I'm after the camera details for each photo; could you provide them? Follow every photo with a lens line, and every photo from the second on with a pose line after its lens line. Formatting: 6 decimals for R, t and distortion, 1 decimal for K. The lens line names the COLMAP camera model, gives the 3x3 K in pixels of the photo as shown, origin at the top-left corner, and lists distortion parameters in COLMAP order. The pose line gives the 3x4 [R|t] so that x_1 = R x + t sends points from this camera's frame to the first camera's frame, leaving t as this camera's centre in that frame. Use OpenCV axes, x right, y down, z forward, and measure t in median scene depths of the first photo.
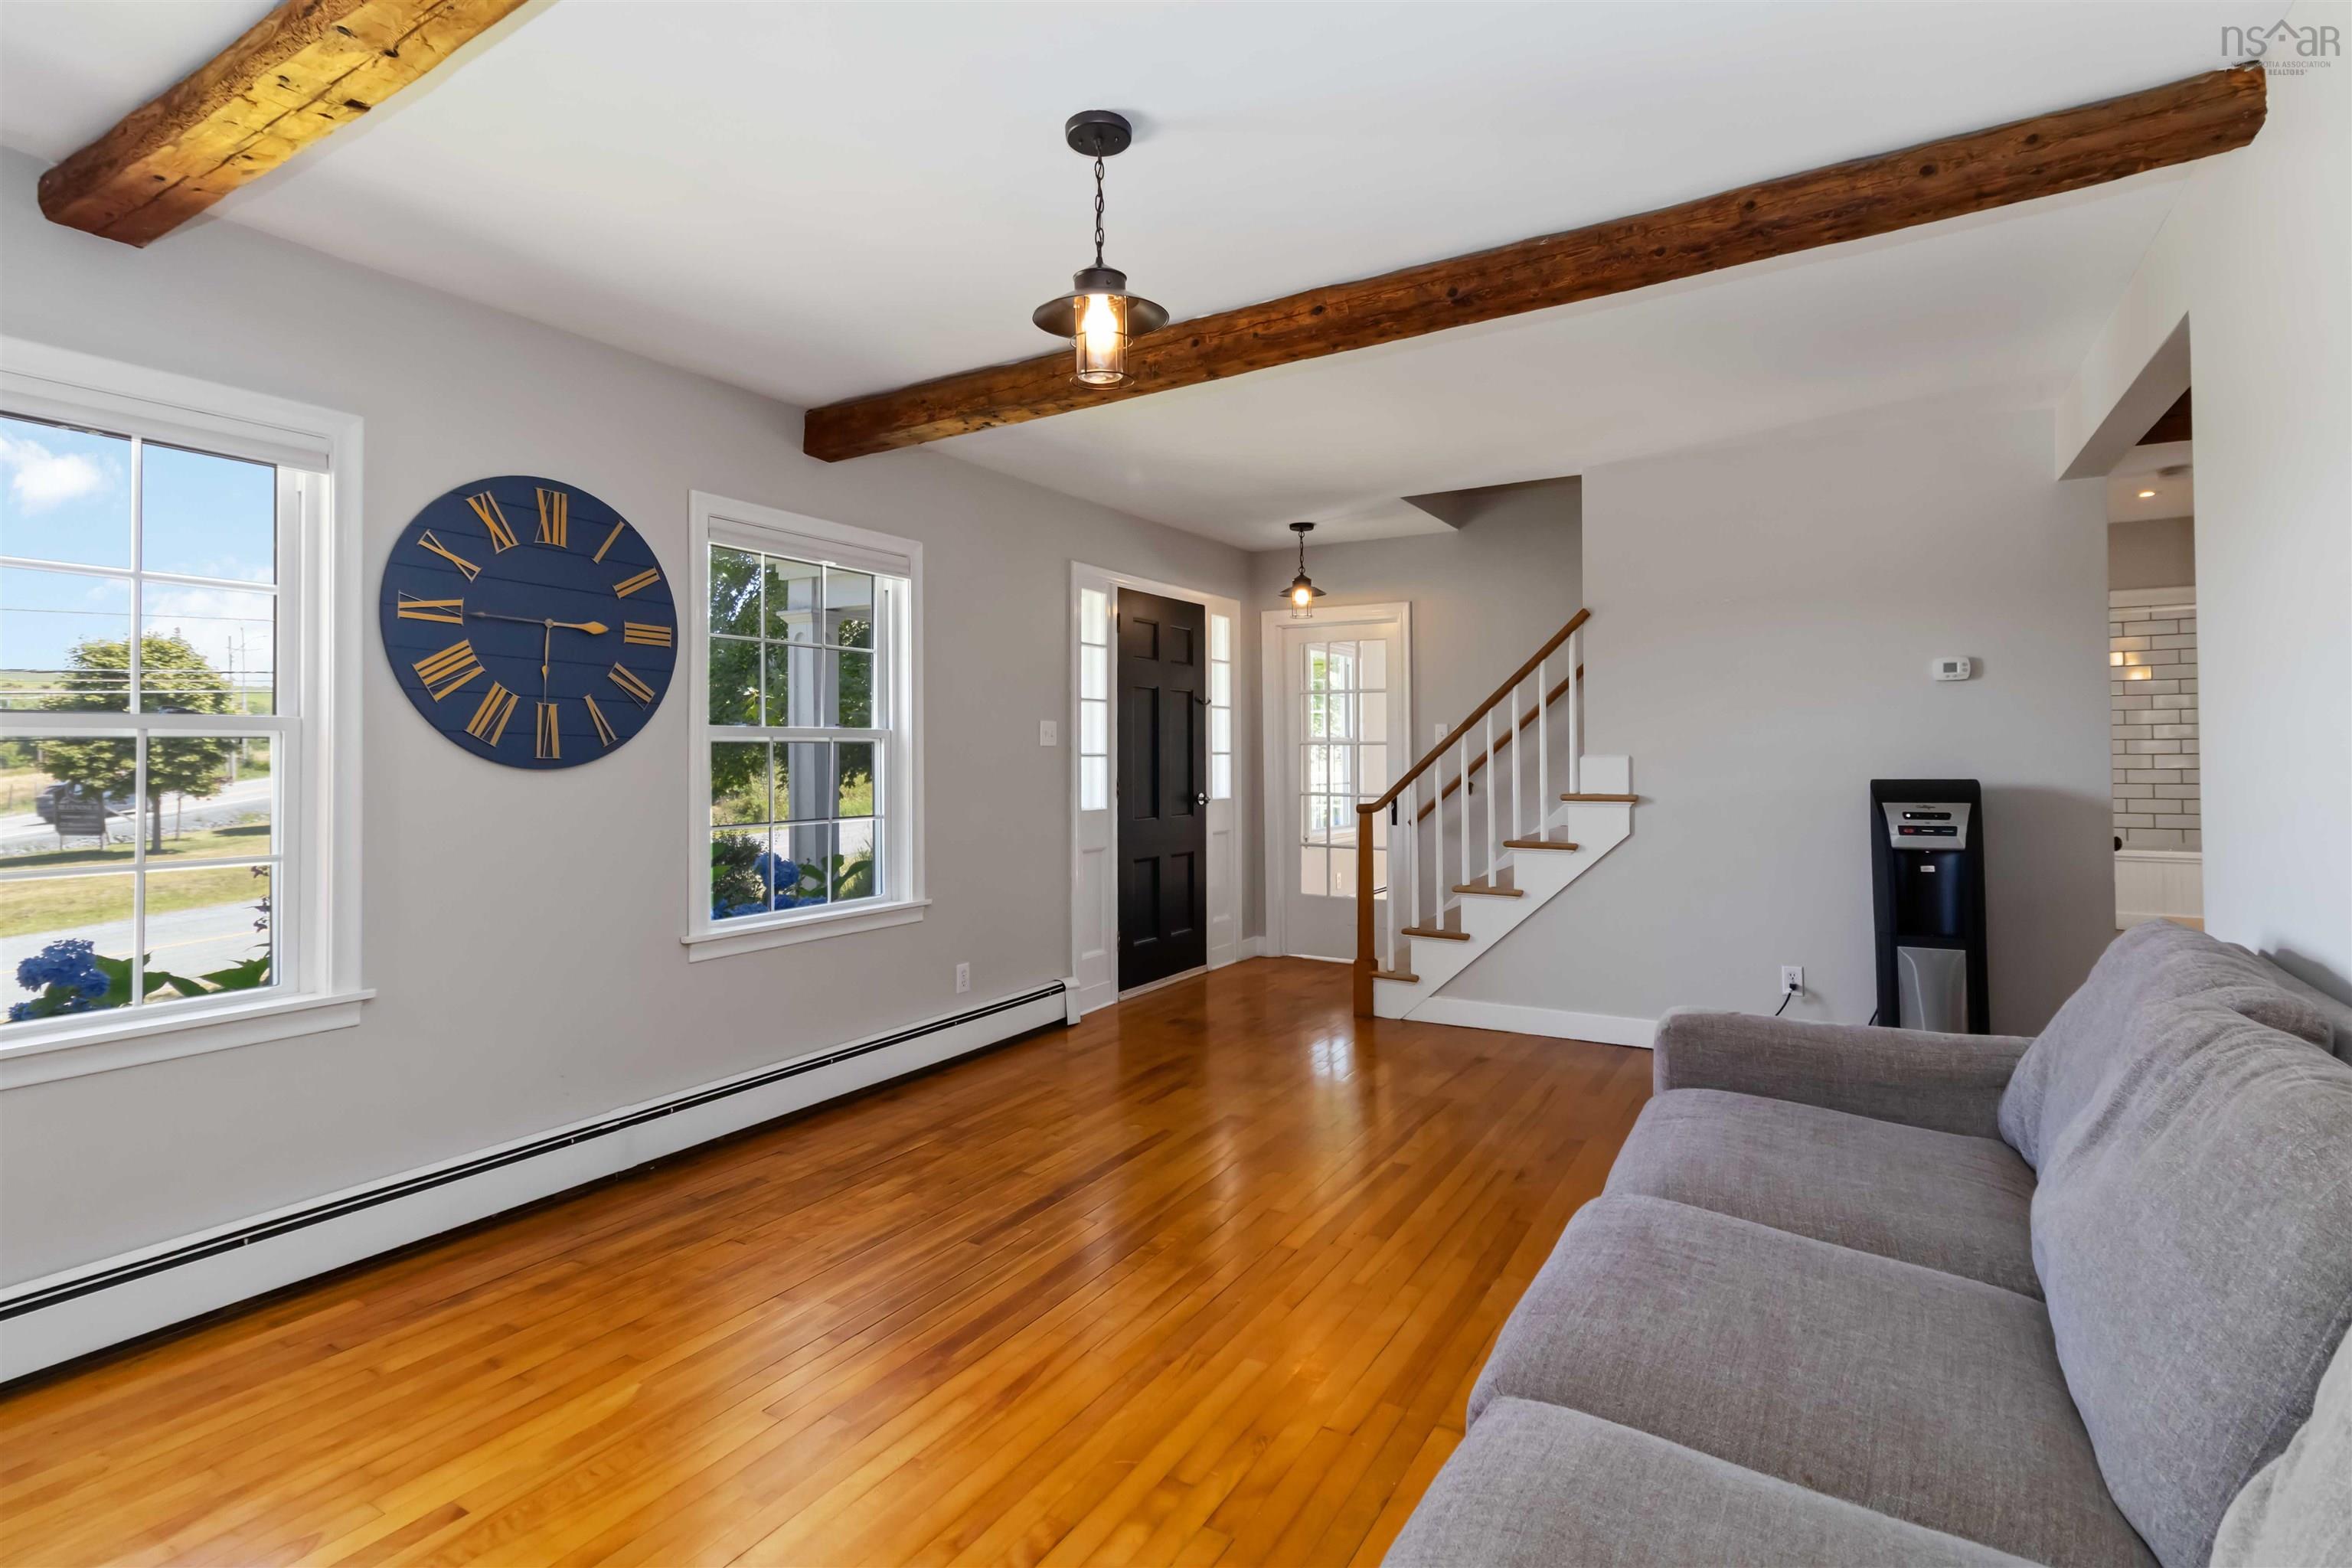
lens RADIAL K [[1118.8, 0, 1178.4], [0, 1118.8, 748.5], [0, 0, 1]] dist [0.000135, 0.000627]
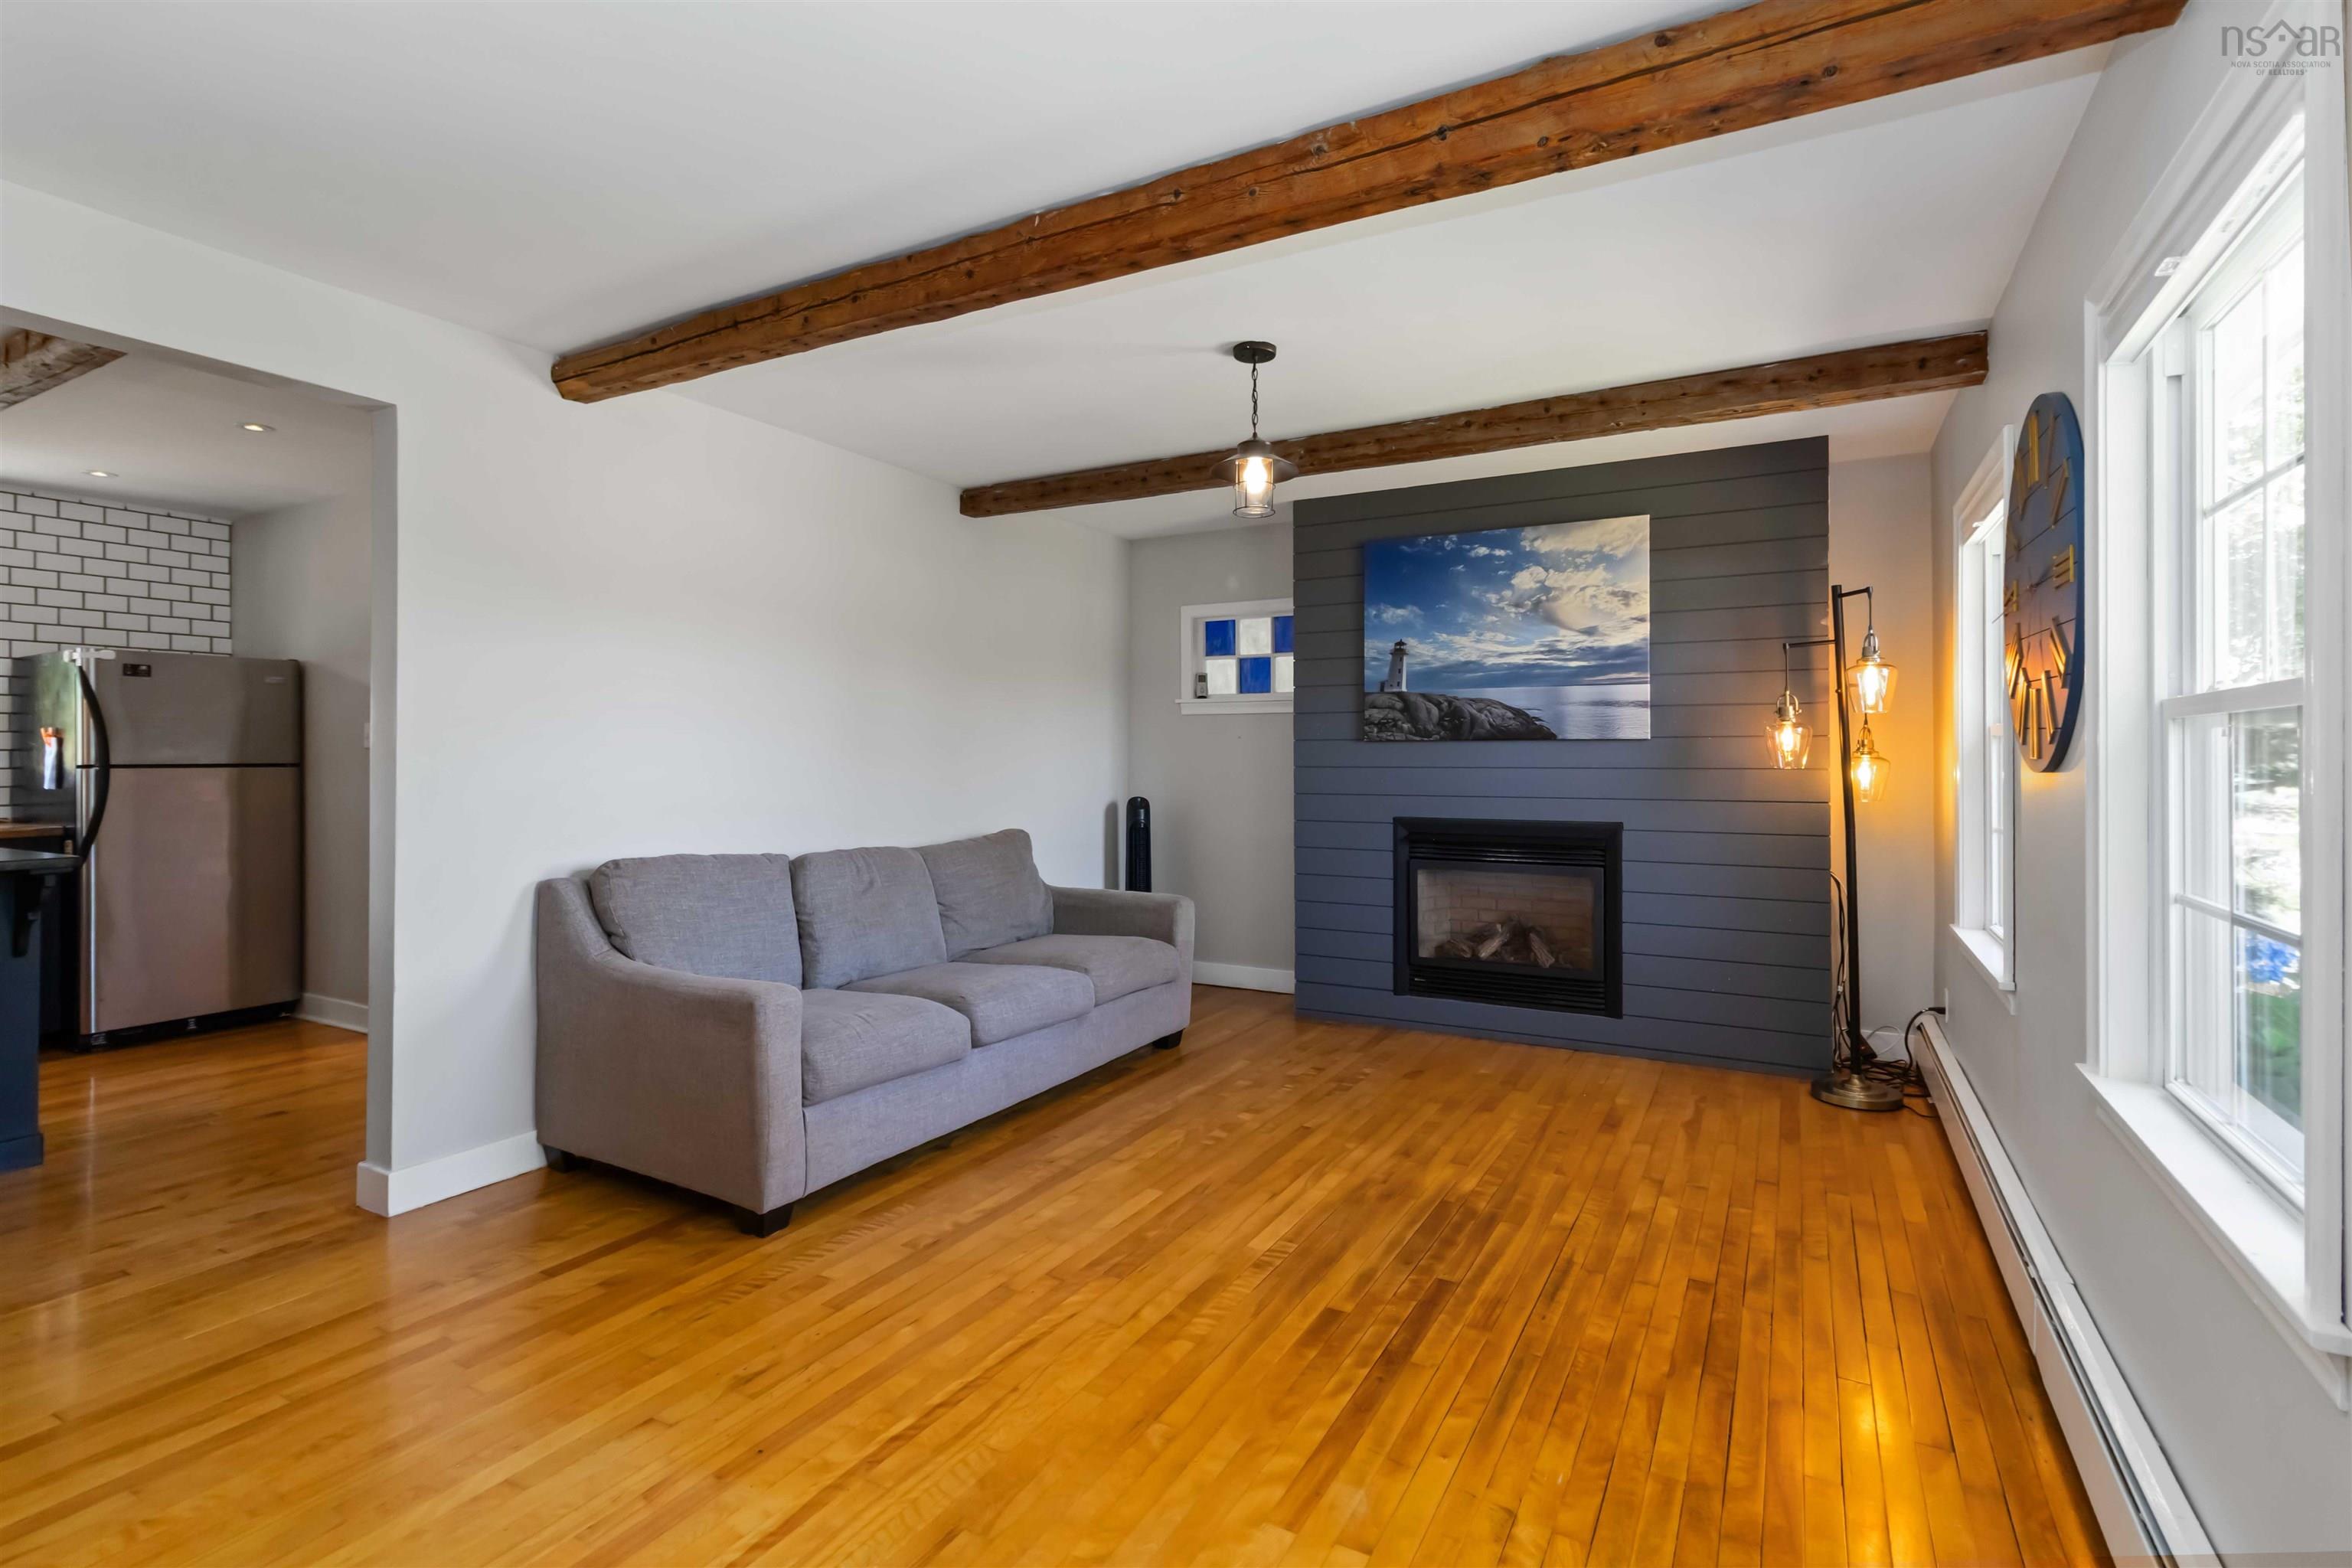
lens RADIAL K [[1099.7, 0, 1174.9], [0, 1099.7, 761.1], [0, 0, 1]] dist [0.003957, 0.000624]
pose [[-0.999475, 0.004975, -0.032011, 0.041280], [0.005034, 0.999986, -0.001764, 0.005291], [0.032002, -0.001924, -0.999486, 1.114961]]
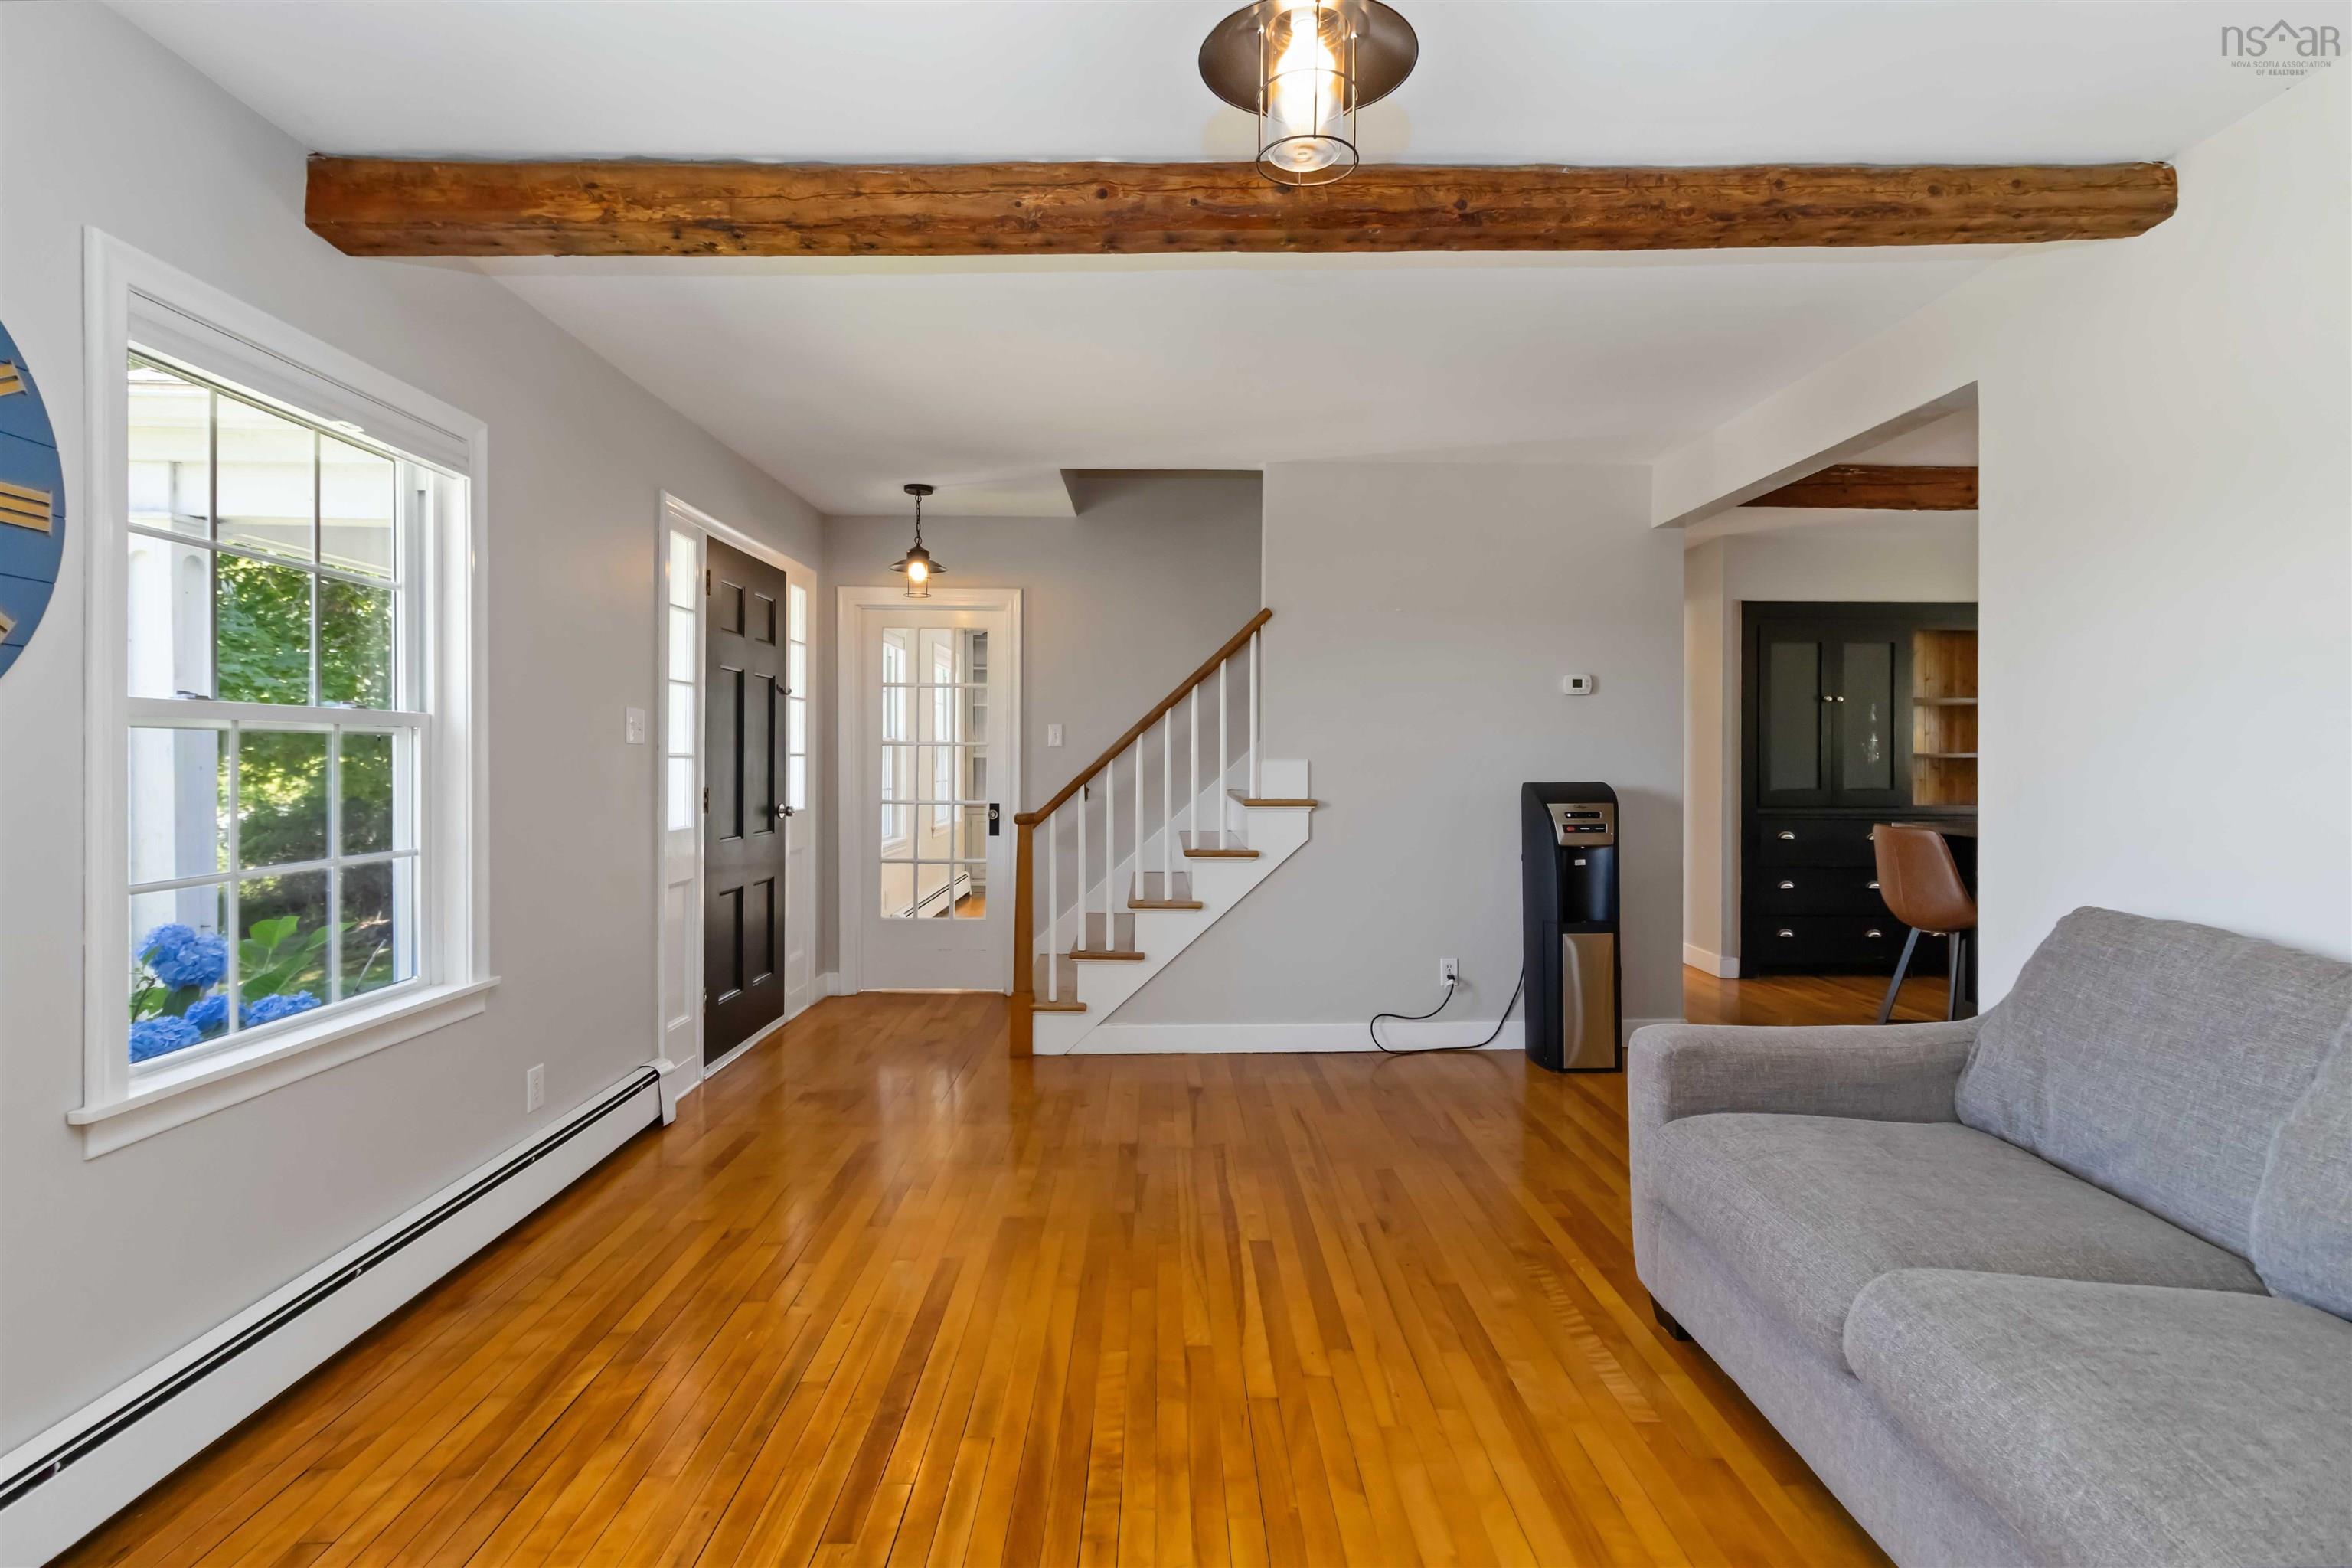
lens RADIAL K [[1099.7, 0, 1174.9], [0, 1099.7, 761.1], [0, 0, 1]] dist [0.003957, 0.000624]
pose [[0.849682, 0.004112, 0.527279, -0.203328], [-0.008467, 0.999947, 0.005846, 0.002722], [-0.527227, -0.009432, 0.849672, 0.226341]]
